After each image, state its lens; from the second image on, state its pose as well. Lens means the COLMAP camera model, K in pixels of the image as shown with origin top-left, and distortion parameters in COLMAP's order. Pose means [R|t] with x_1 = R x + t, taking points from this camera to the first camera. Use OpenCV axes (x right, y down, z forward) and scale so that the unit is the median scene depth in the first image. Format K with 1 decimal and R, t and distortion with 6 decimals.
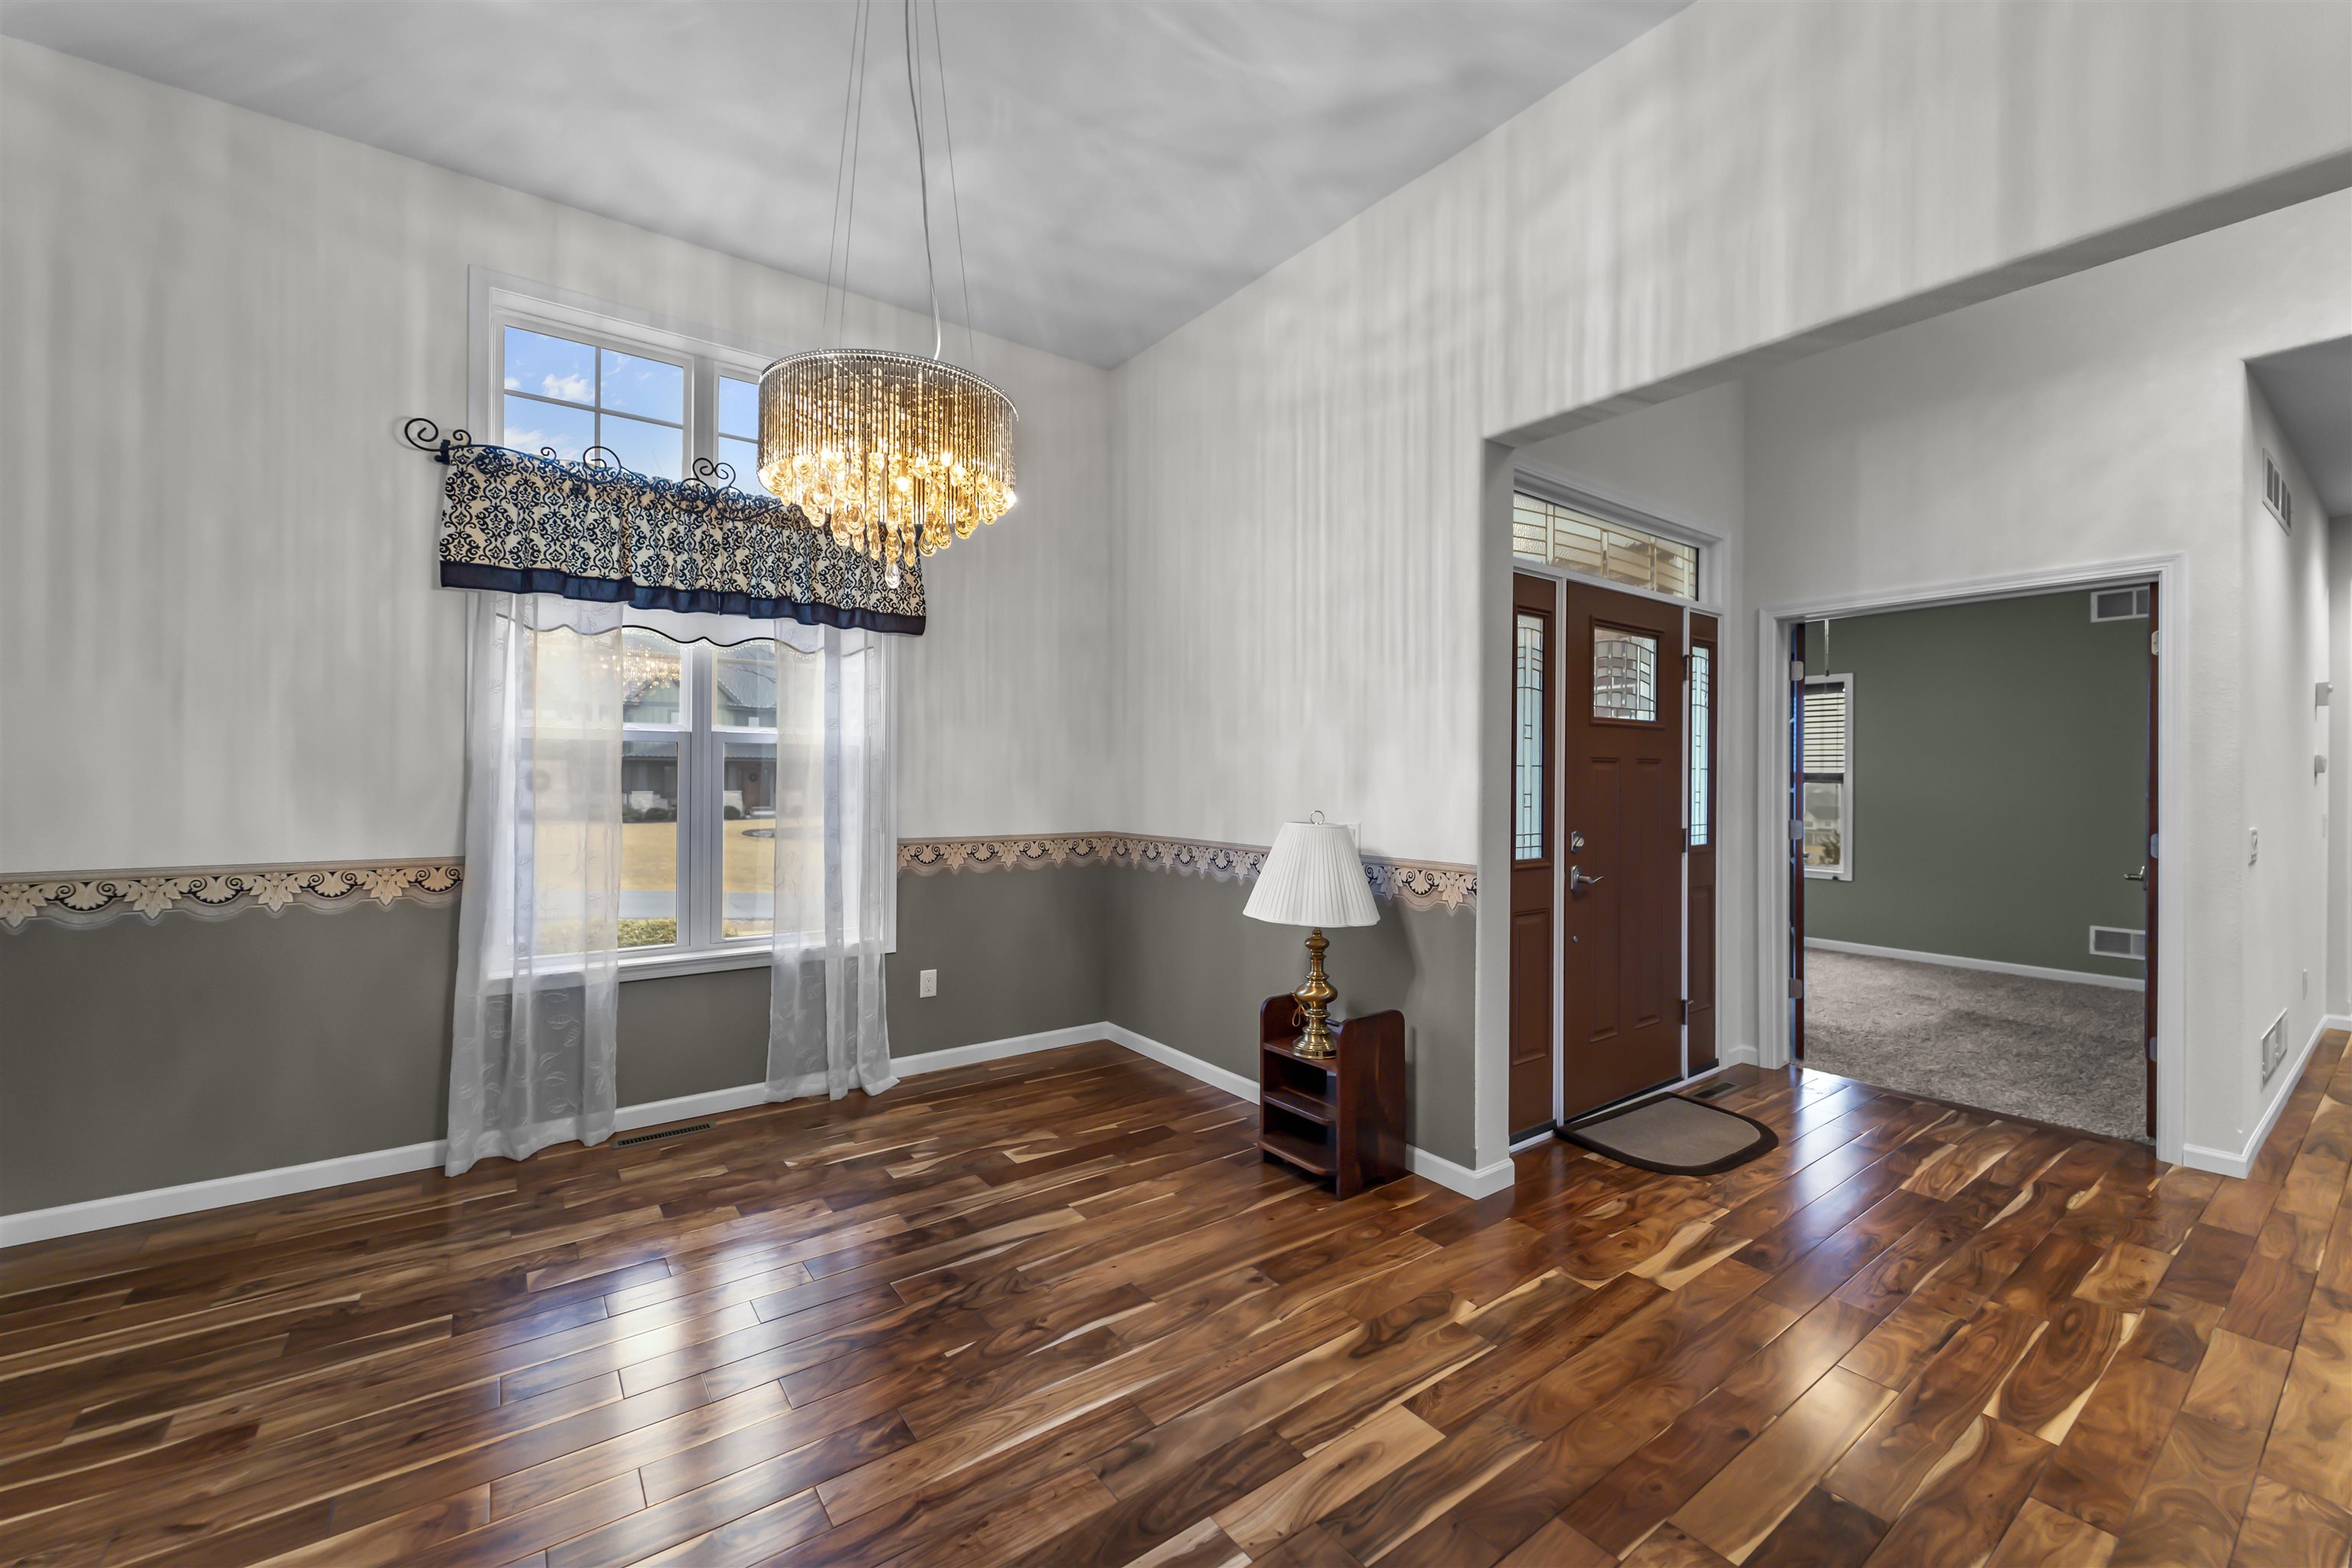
lens RADIAL K [[960.2, 0, 1176.5], [0, 960.2, 775.5], [0, 0, 1]] dist [0.002819, -0.002264]
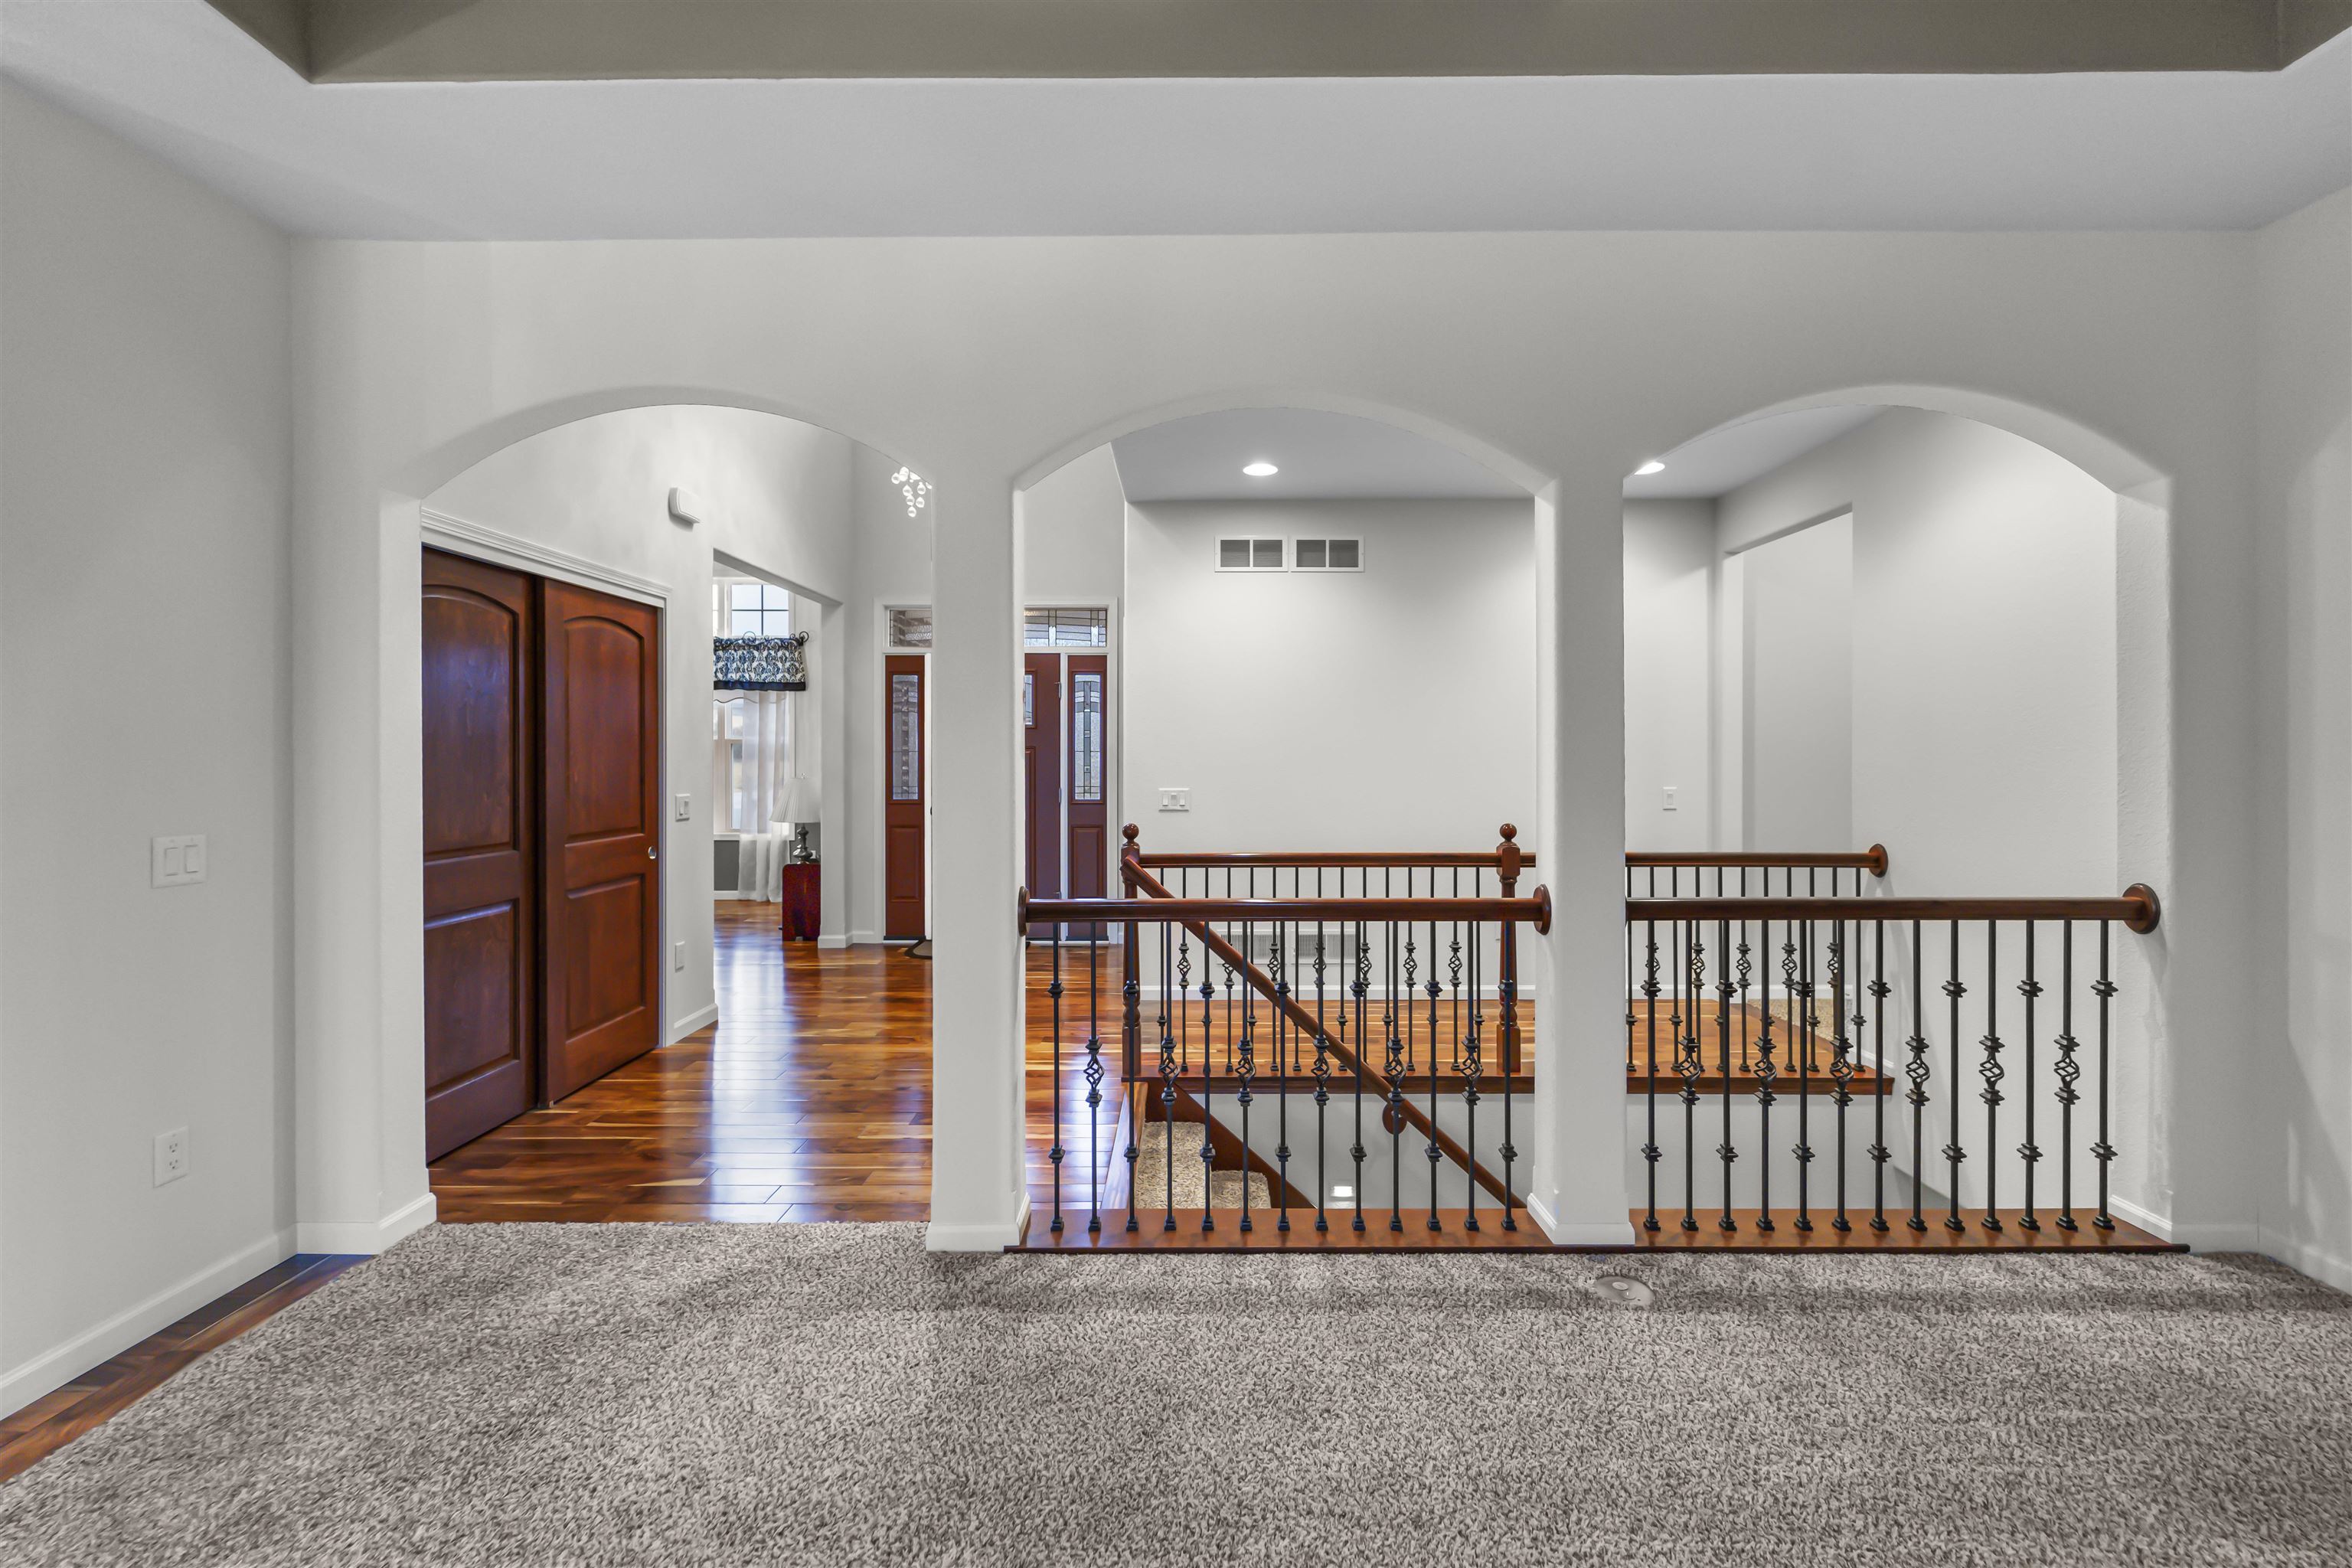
lens RADIAL K [[960.2, 0, 1193.2], [0, 960.2, 758.4], [0, 0, 1]] dist [0.002819, -0.002264]
pose [[0.809121, -0.003191, -0.587633, 1.649650], [0.005022, 0.999986, 0.001485, -0.001971], [0.587620, -0.004153, 0.809126, -0.167597]]
